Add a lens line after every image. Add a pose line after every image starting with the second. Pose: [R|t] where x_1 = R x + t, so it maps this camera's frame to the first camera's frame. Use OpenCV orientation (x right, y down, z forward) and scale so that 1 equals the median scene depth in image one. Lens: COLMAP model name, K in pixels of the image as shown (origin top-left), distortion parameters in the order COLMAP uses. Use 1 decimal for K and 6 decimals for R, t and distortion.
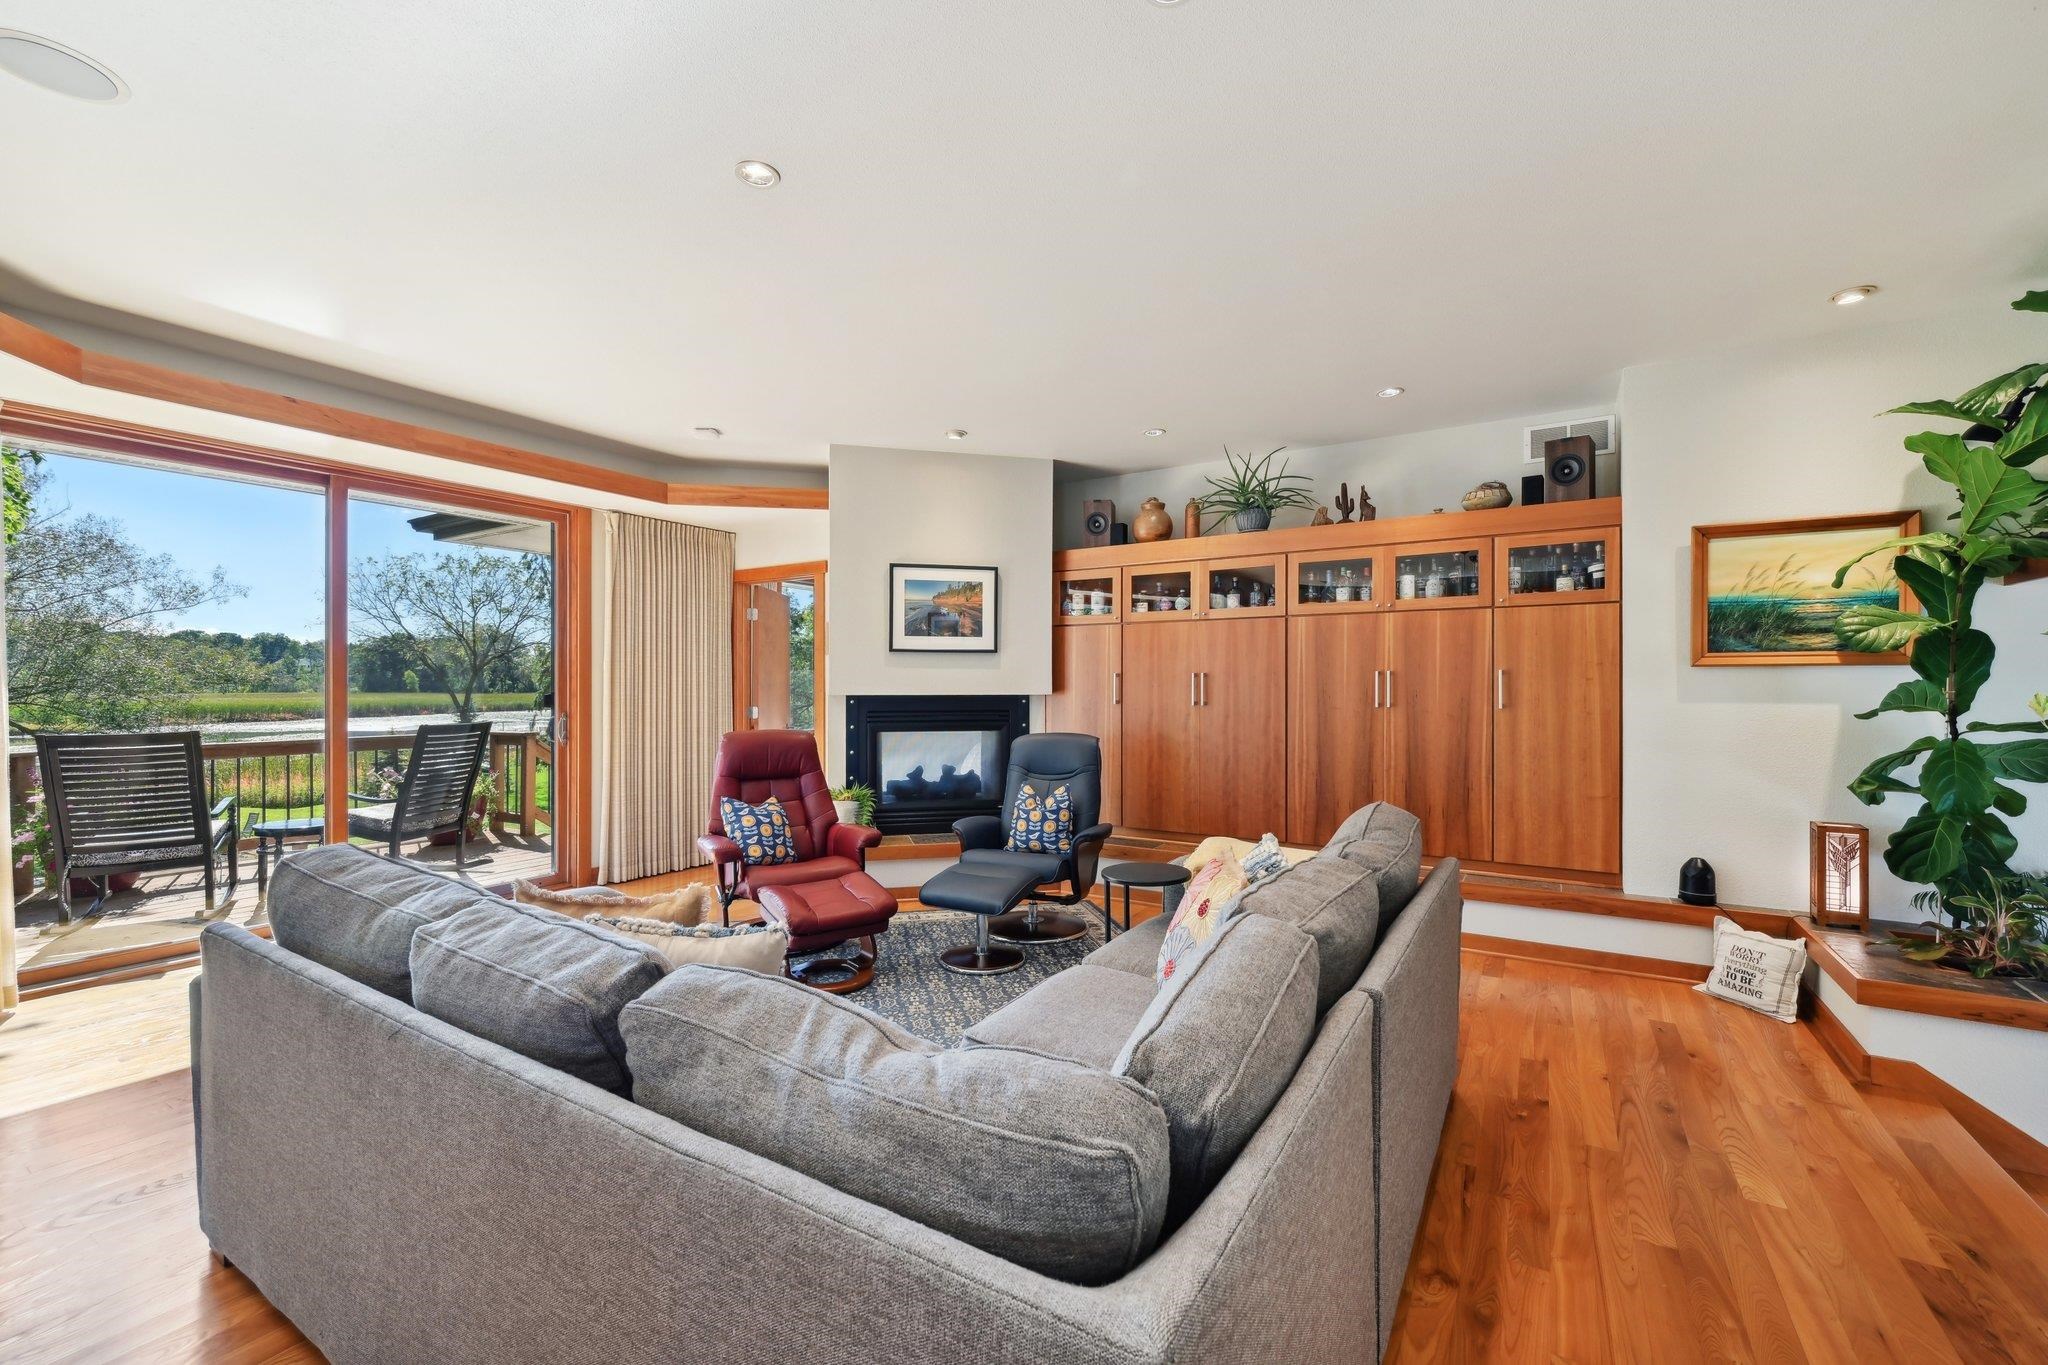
lens RADIAL K [[841.4, 0, 1028.3], [0, 841.4, 688.5], [0, 0, 1]] dist [-0.002075, -0.000098]
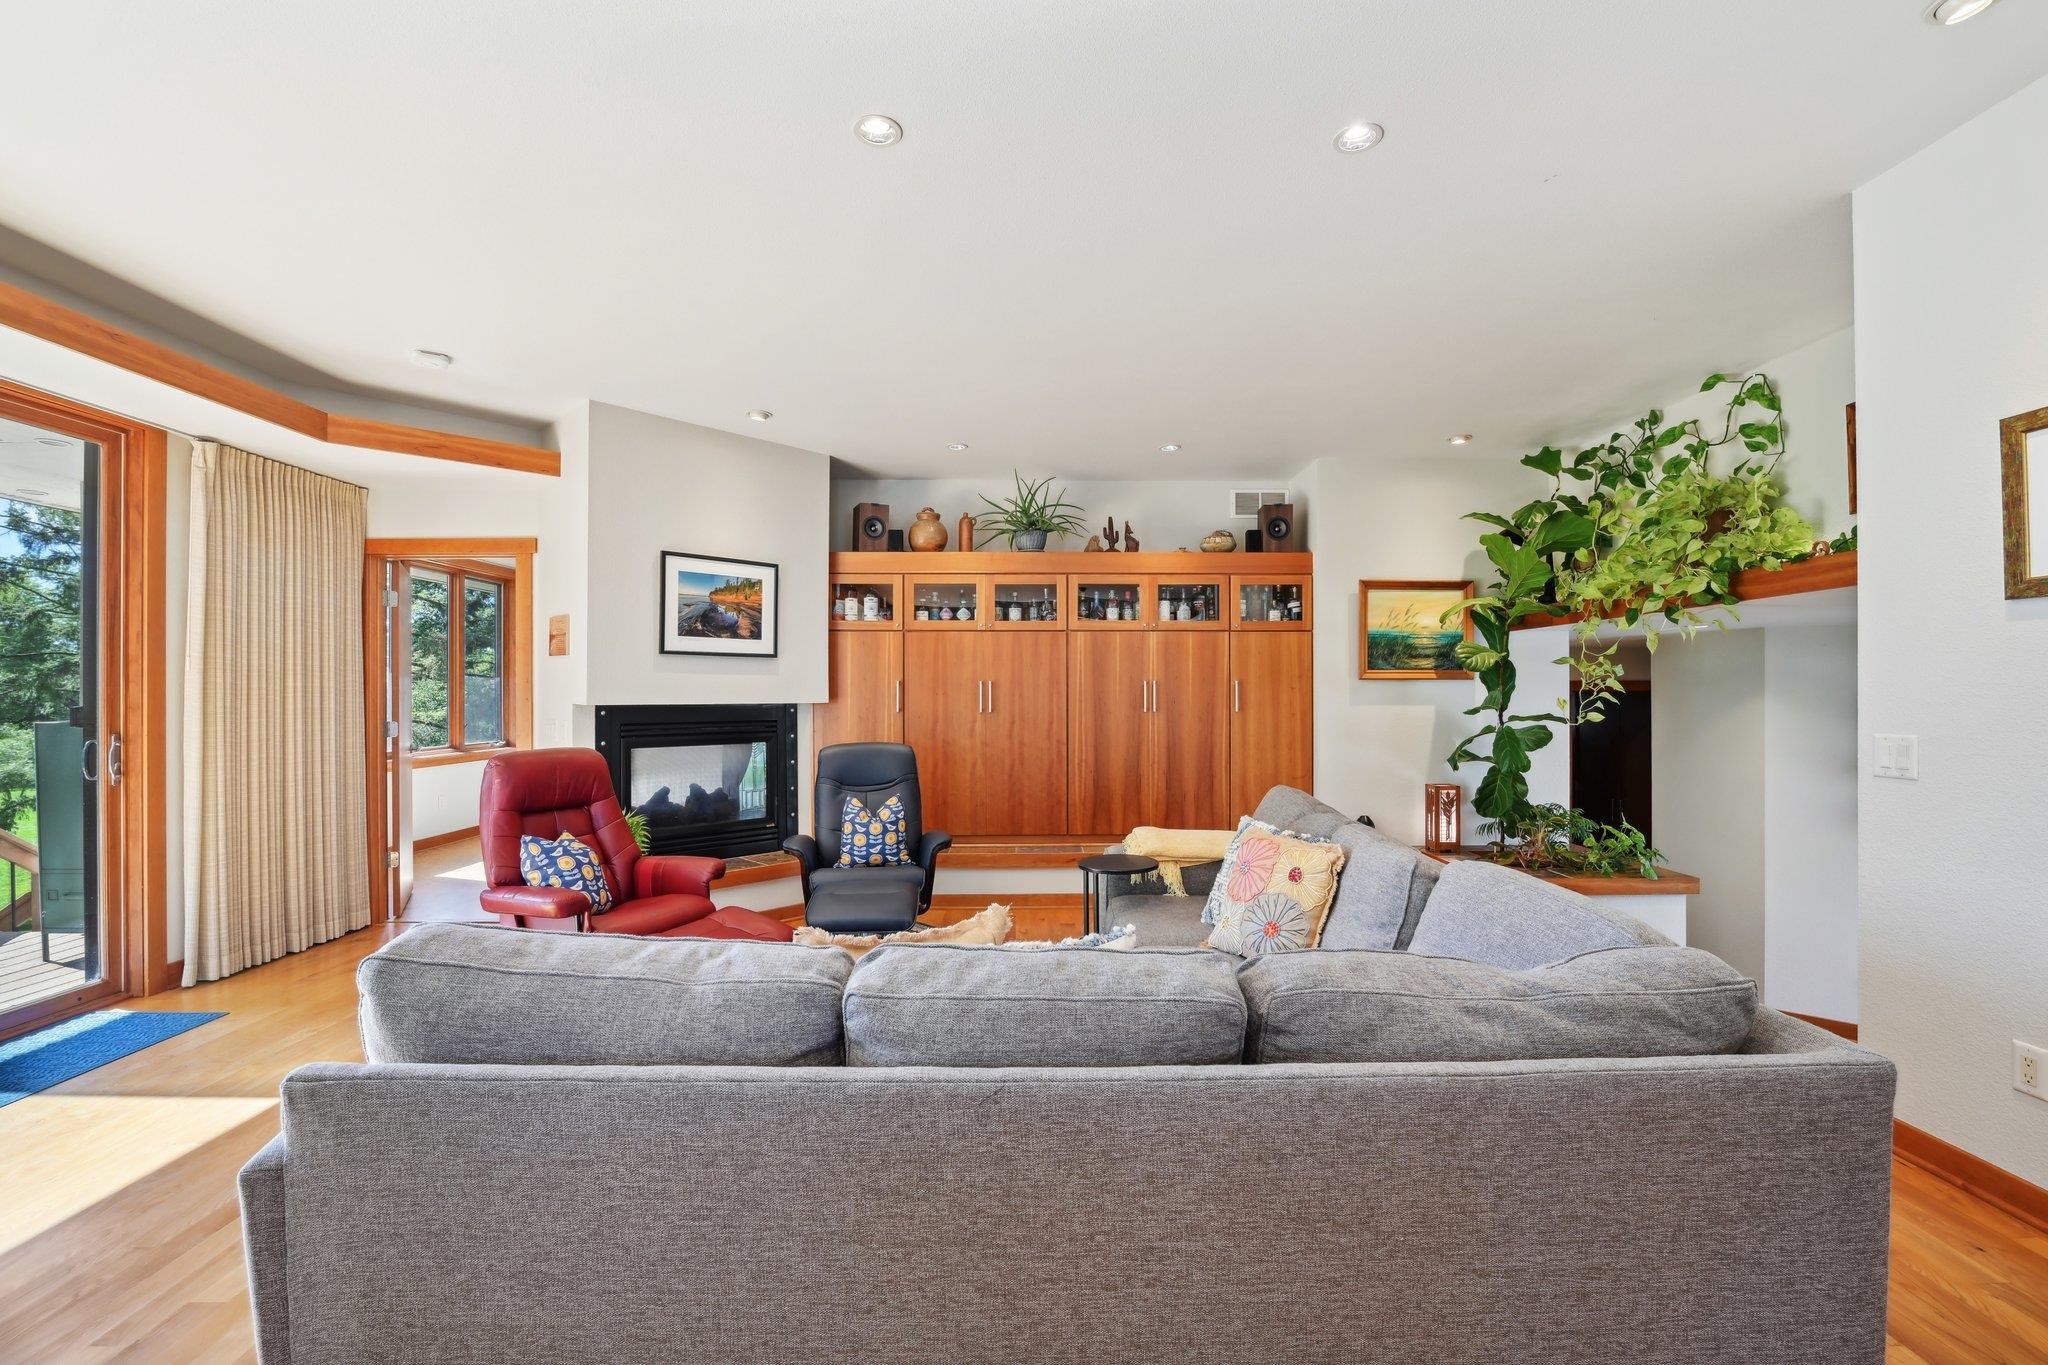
lens RADIAL K [[861.8, 0, 1032.8], [0, 861.8, 695.5], [0, 0, 1]] dist [-0.020324, 0.000057]
pose [[0.842122, -0.001520, 0.539285, -0.349639], [0.002384, 0.999997, -0.000903, 0.000363], [-0.539282, 0.002046, 0.842123, 0.068663]]
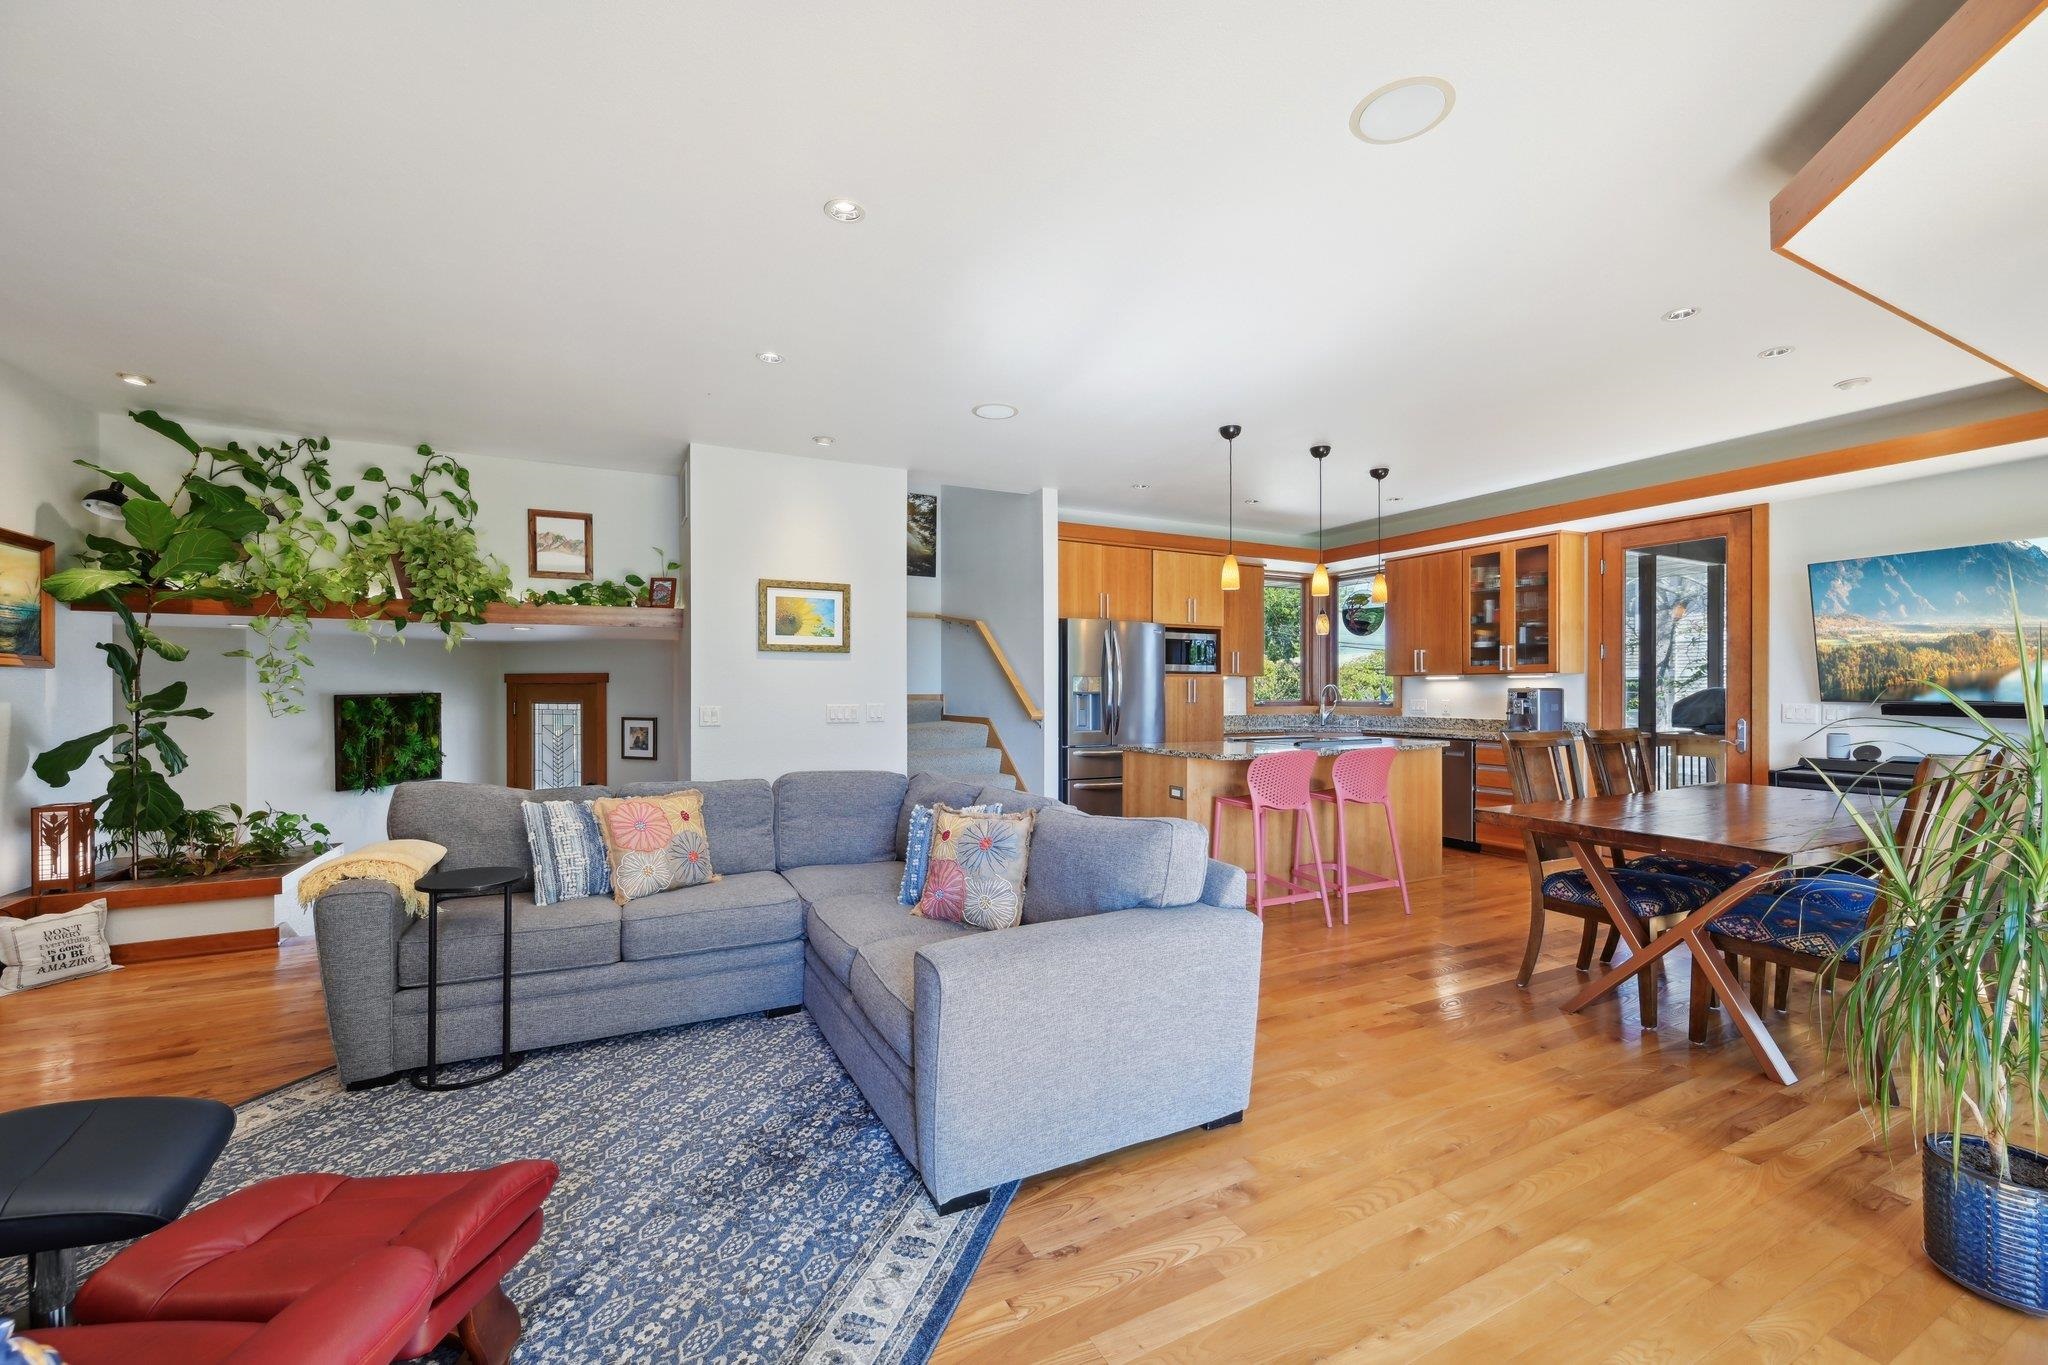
lens RADIAL K [[828.5, 0, 1031.1], [0, 828.5, 690.8], [0, 0, 1]] dist [-0.001639, -0.000054]
pose [[-0.859218, 0.001094, 0.511609, -0.555077], [0.001910, 0.999998, 0.001070, 0.003809], [-0.511607, 0.001896, -0.859218, 0.925793]]
